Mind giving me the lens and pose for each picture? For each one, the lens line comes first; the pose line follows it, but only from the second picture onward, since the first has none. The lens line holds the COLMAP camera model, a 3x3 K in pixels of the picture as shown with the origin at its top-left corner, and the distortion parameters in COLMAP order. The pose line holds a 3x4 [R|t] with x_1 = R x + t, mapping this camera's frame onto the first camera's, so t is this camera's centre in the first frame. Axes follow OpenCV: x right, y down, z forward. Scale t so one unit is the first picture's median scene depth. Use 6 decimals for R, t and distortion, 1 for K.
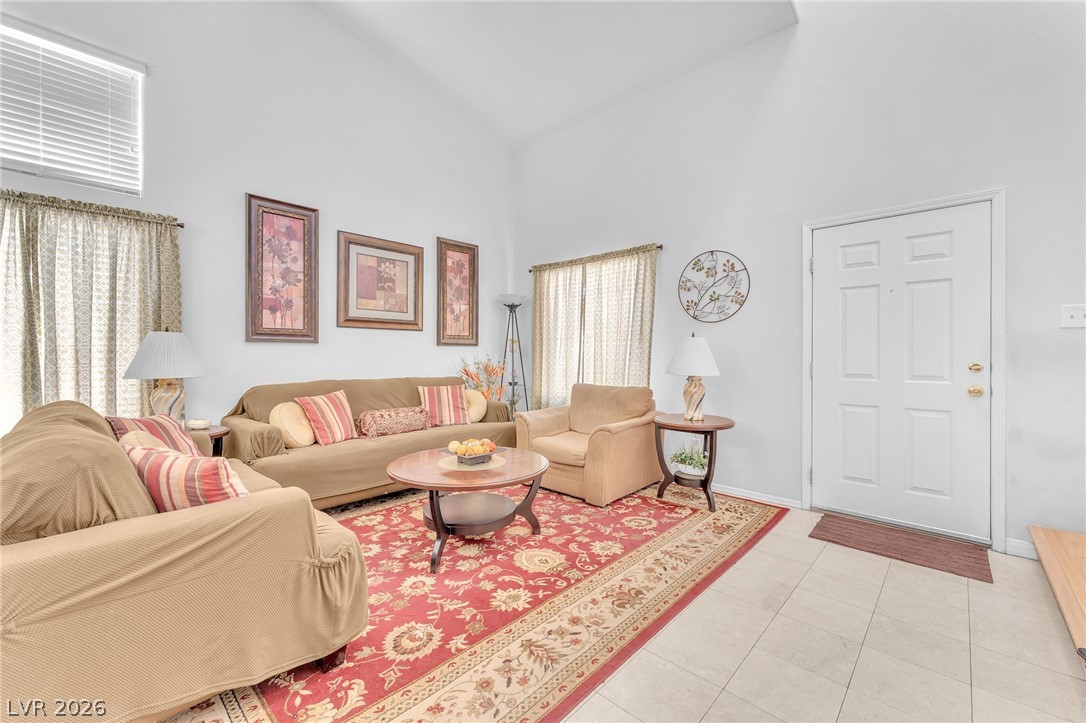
lens RADIAL K [[435.5, 0, 543.0], [0, 435.5, 361.5], [0, 0, 1]] dist [-0.006663, 0.000116]
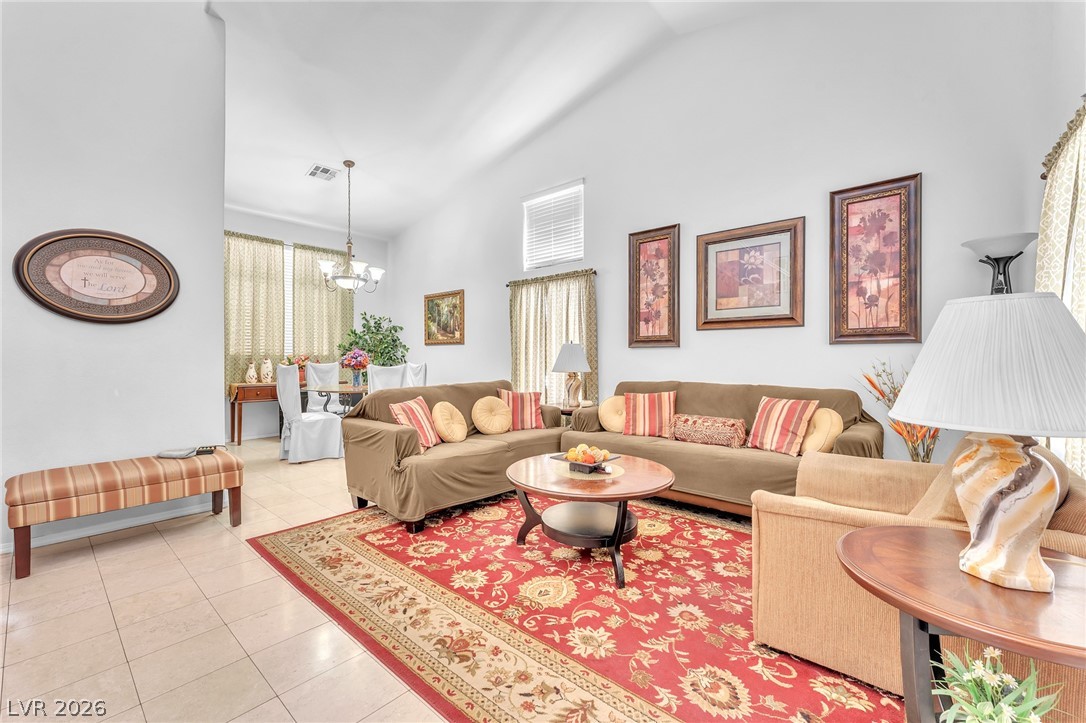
lens RADIAL K [[444.6, 0, 541.1], [0, 444.6, 357.9], [0, 0, 1]] dist [0.000356, 0.000016]
pose [[0.041693, -0.007138, -0.999105, 0.626659], [-0.020211, 0.999764, -0.007986, 0.000607], [0.998926, 0.020526, 0.041538, 0.671727]]
